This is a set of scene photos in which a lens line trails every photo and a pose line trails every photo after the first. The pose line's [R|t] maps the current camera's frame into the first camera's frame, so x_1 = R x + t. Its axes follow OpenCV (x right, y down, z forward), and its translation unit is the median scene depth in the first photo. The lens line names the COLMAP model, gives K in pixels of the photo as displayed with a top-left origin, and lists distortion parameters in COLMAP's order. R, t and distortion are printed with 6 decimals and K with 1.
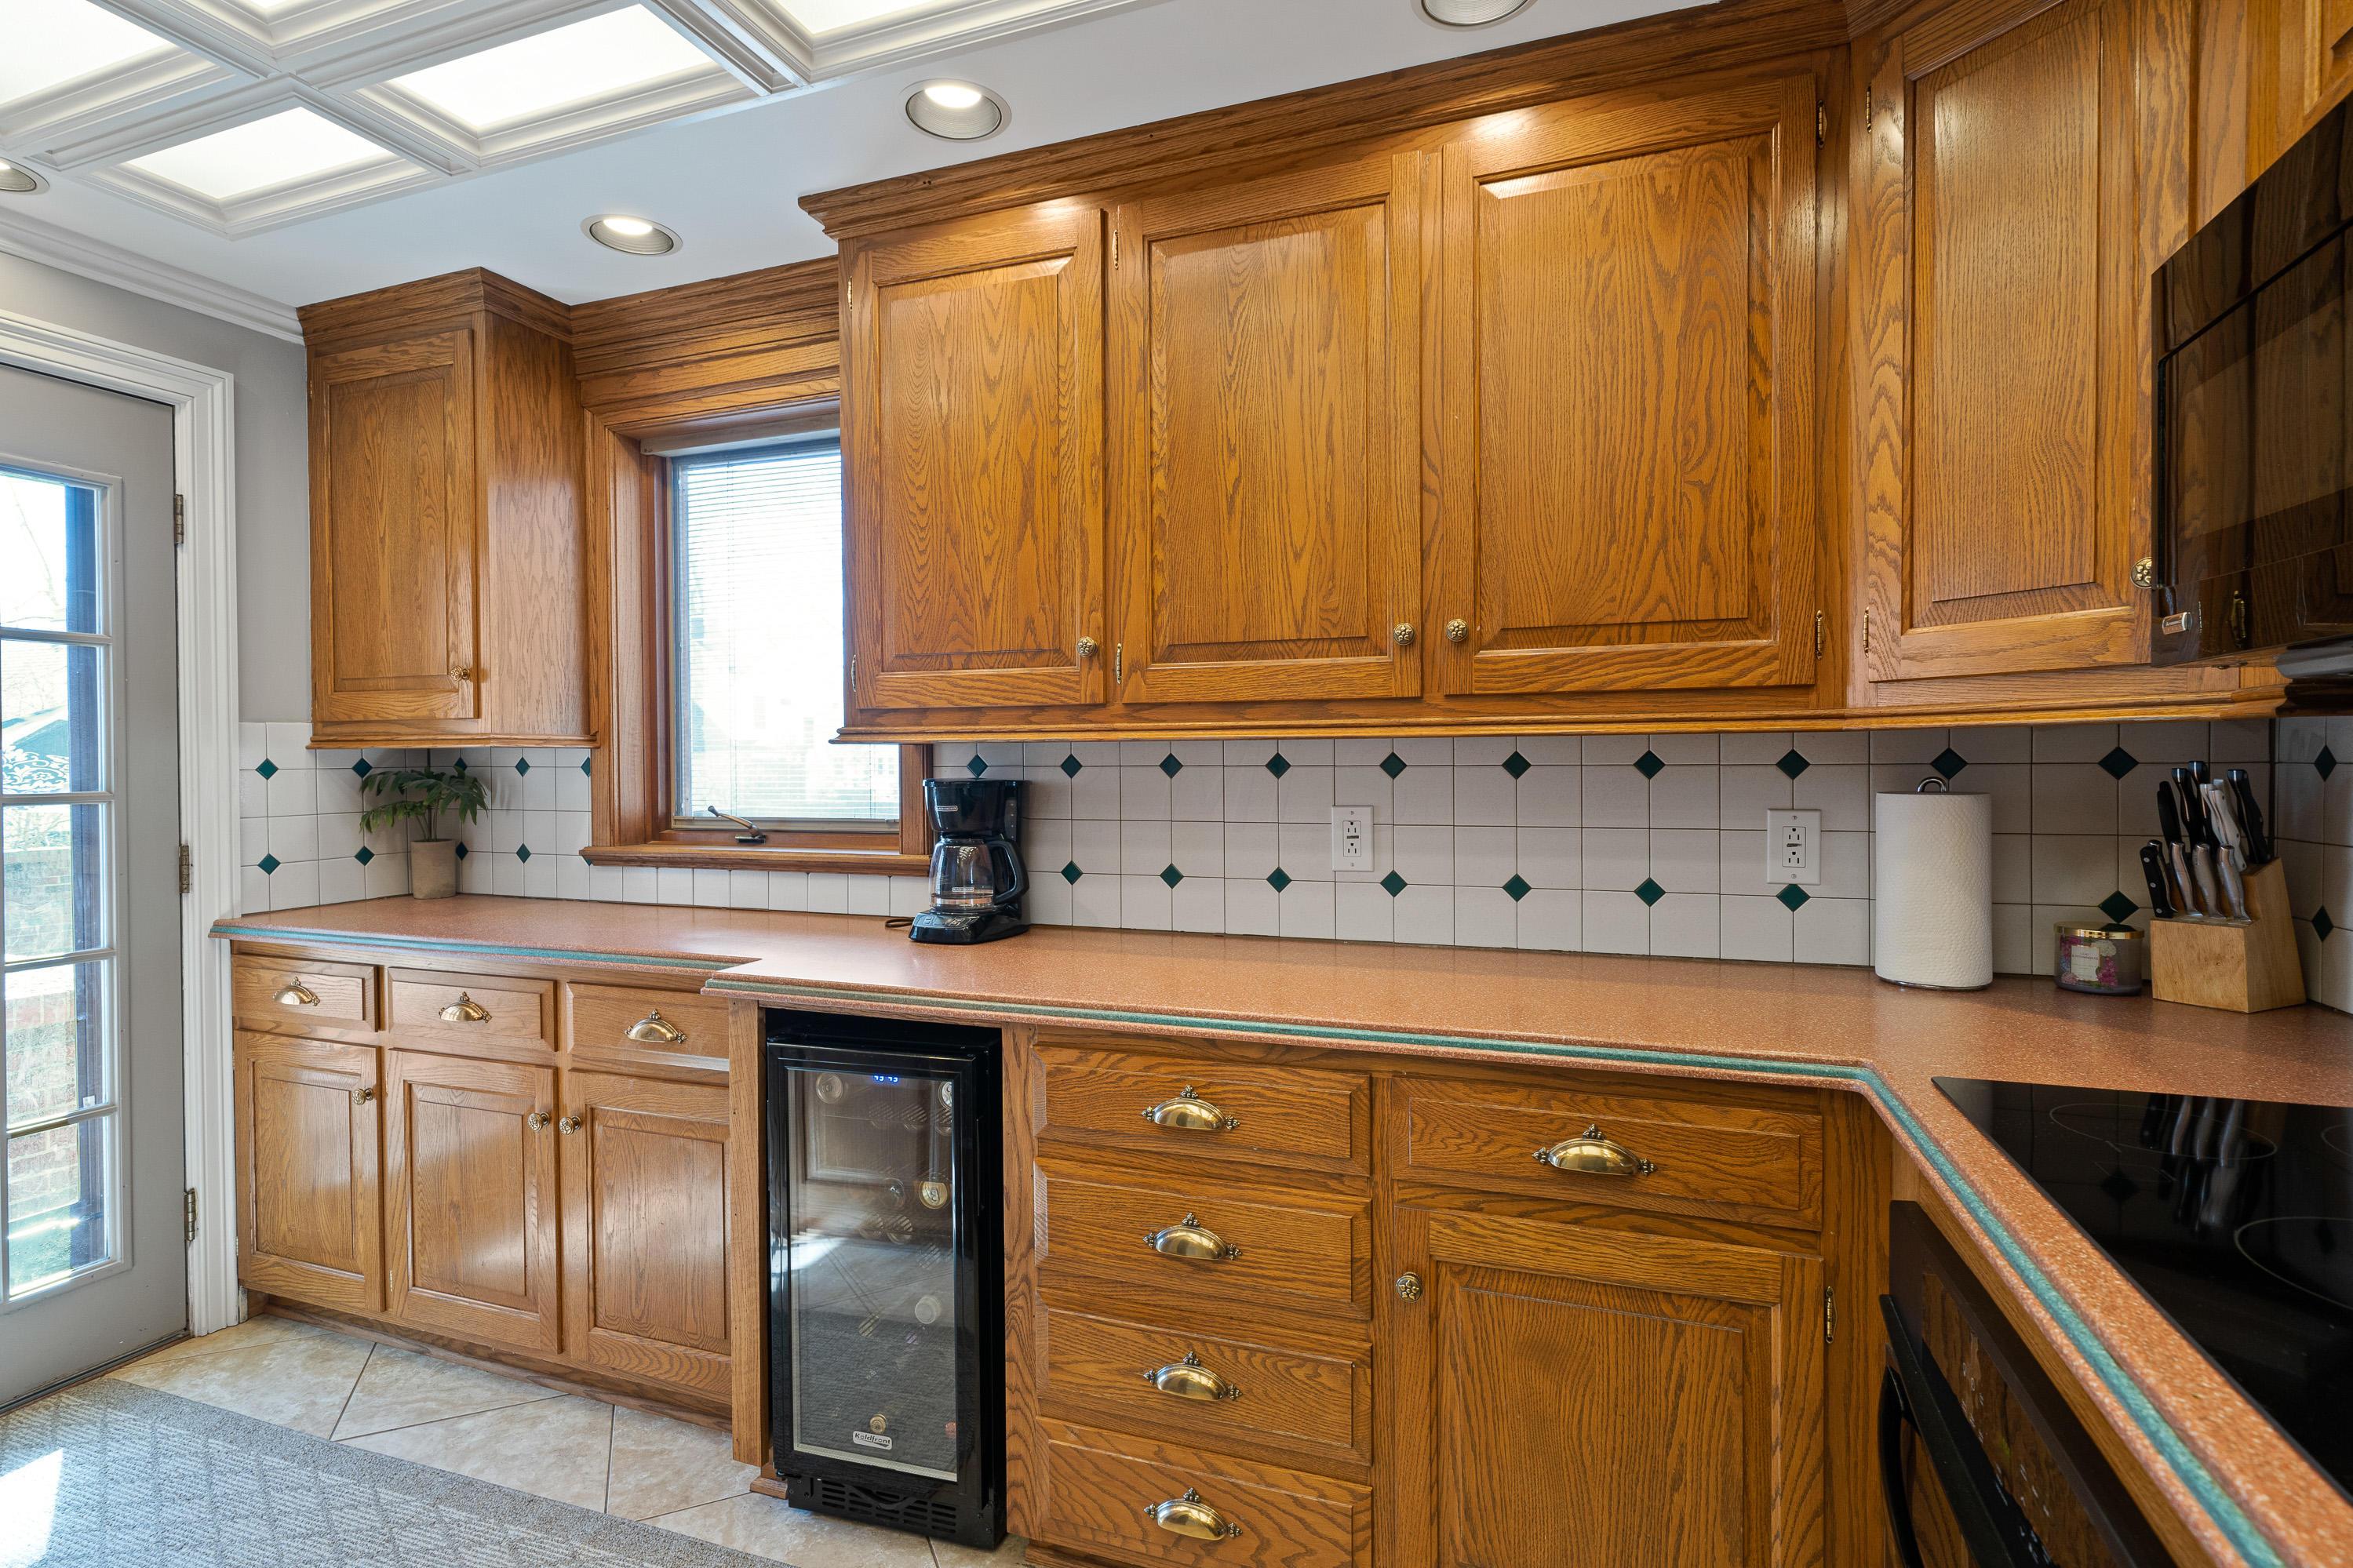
lens RADIAL K [[1150.2, 0, 1168.7], [0, 1150.2, 775.4], [0, 0, 1]] dist [-0.000425, -0.000526]
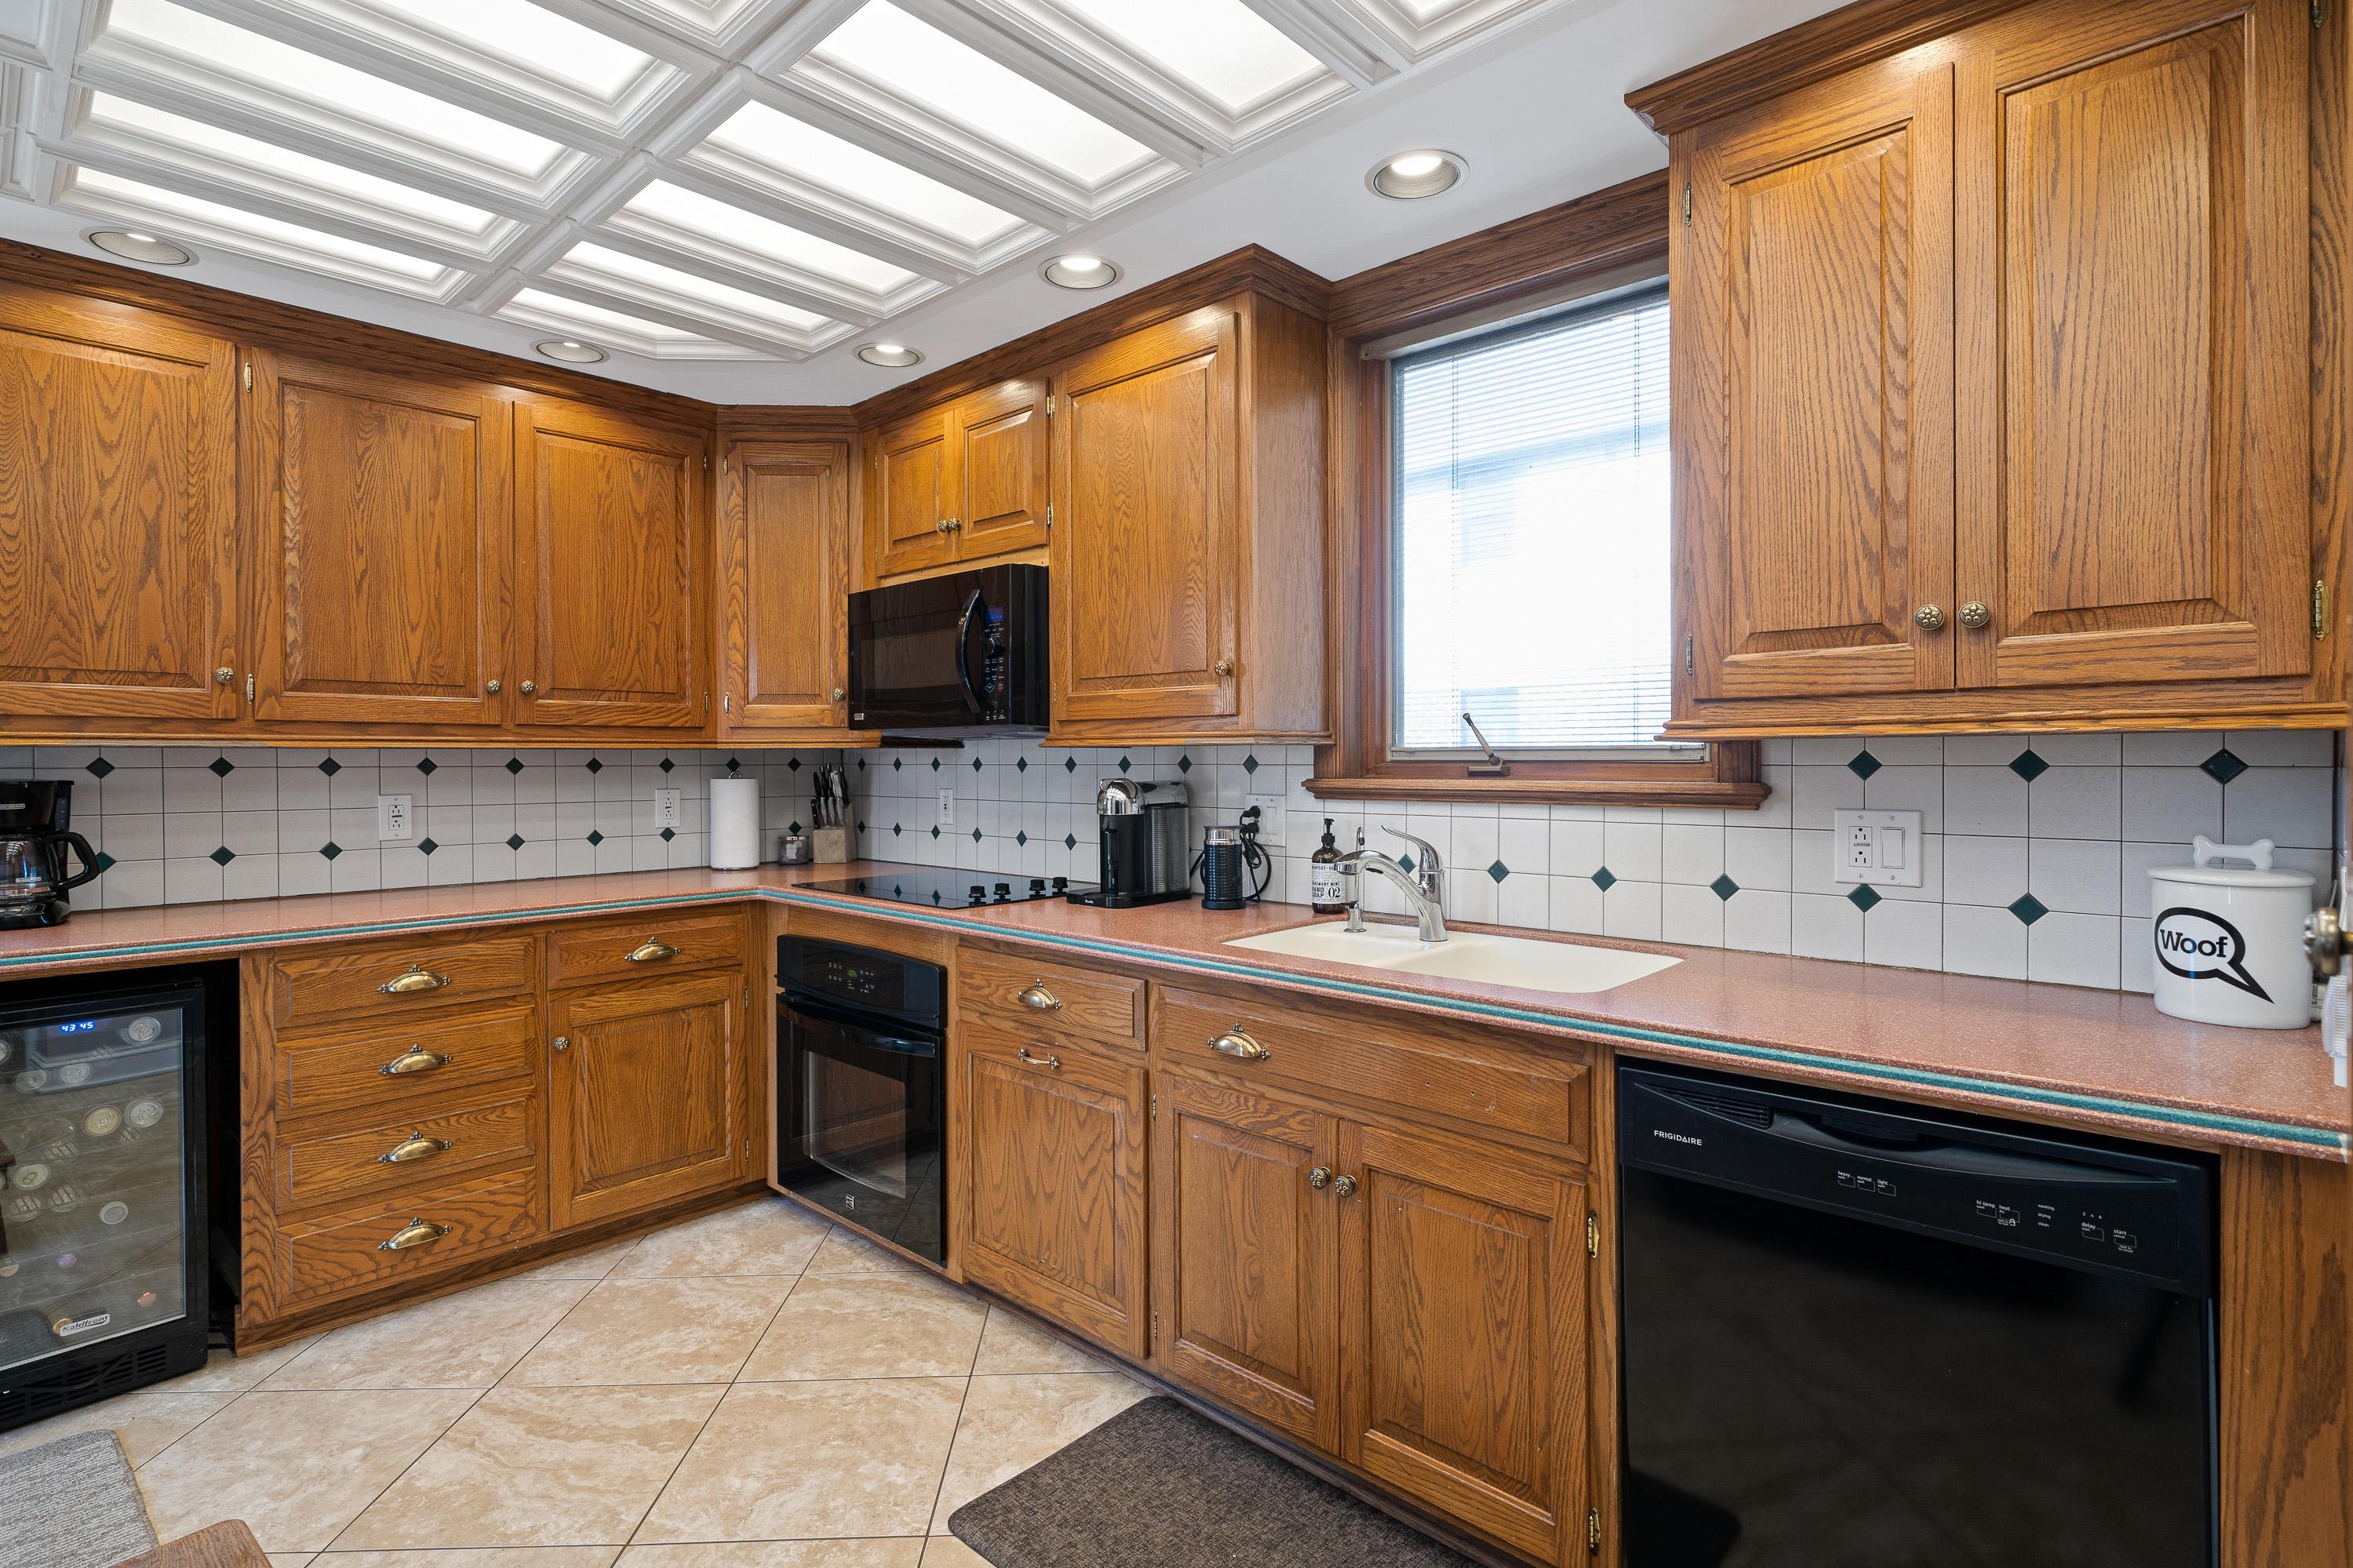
lens RADIAL K [[1150.2, 0, 1168.7], [0, 1150.2, 775.4], [0, 0, 1]] dist [-0.000425, -0.000526]
pose [[0.382148, -0.007891, 0.924068, -0.927248], [0.013802, 0.999901, 0.002831, 0.013684], [-0.923998, 0.011672, 0.382219, -0.515761]]
